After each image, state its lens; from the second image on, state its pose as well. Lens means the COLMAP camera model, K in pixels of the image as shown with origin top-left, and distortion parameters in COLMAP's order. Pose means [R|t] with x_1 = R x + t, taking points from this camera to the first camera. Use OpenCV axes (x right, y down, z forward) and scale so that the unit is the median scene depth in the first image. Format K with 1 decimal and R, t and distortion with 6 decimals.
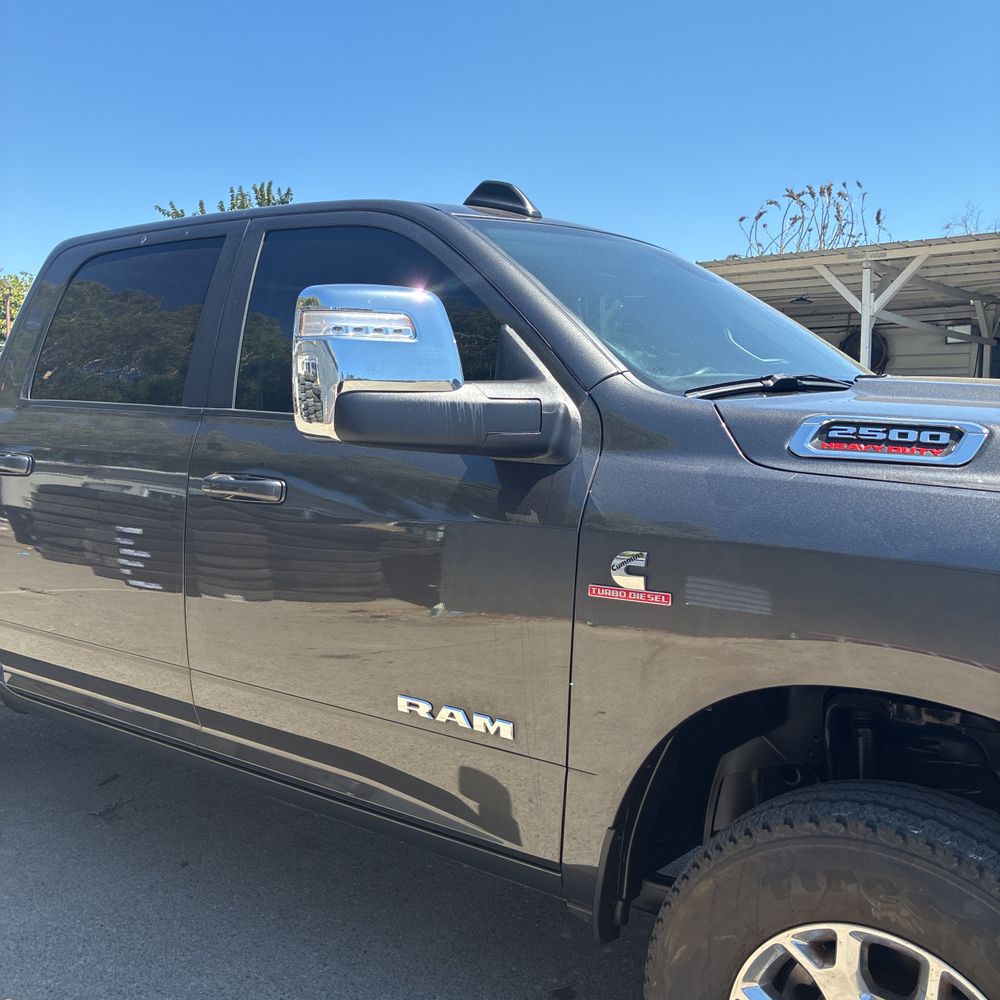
lens RADIAL K [[1017.7, 0, 500.0], [0, 1017.7, 500.0], [0, 0, 1]] dist [0.001691, 0.028108]
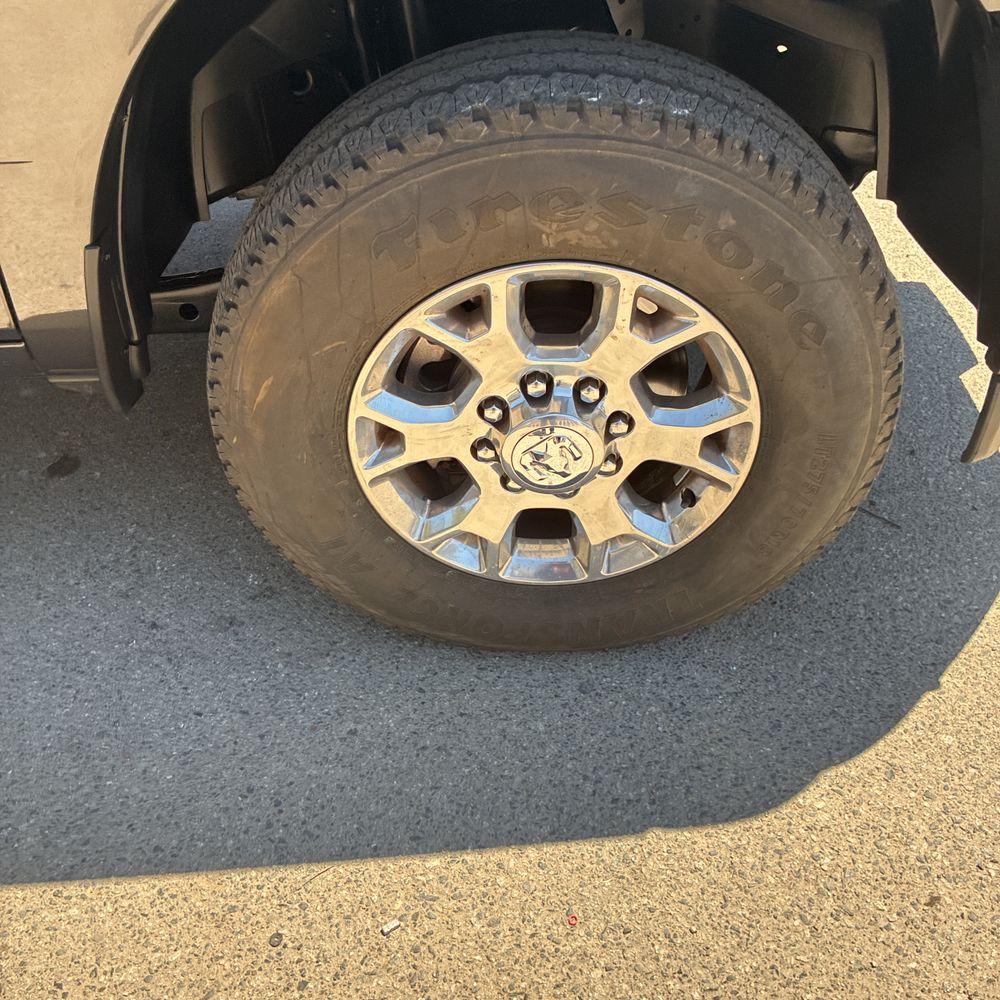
lens RADIAL K [[1017.7, 0, 500.0], [0, 1017.7, 500.0], [0, 0, 1]] dist [0.001691, 0.028108]
pose [[0.796804, -0.431997, 0.422472, -0.011559], [0.100026, 0.783838, 0.612856, 0.103891], [-0.595901, -0.446068, 0.667776, 0.411133]]
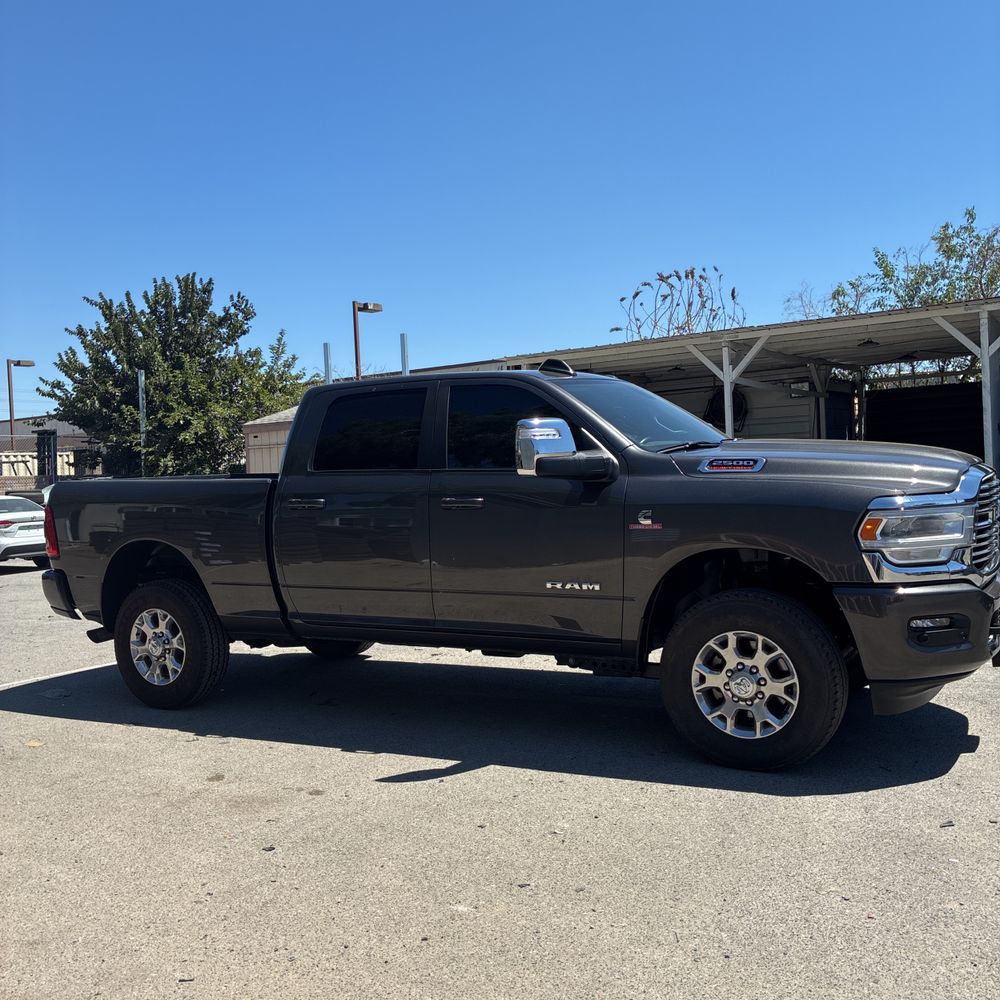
lens RADIAL K [[998.5, 0, 495.0], [0, 998.5, 500.2], [0, 0, 1]] dist [0.026895, -0.001224]
pose [[0.992992, -0.056096, 0.104016, -0.511705], [0.061802, 0.996709, -0.052460, 0.129249], [-0.100731, 0.058520, 0.993191, -1.514279]]
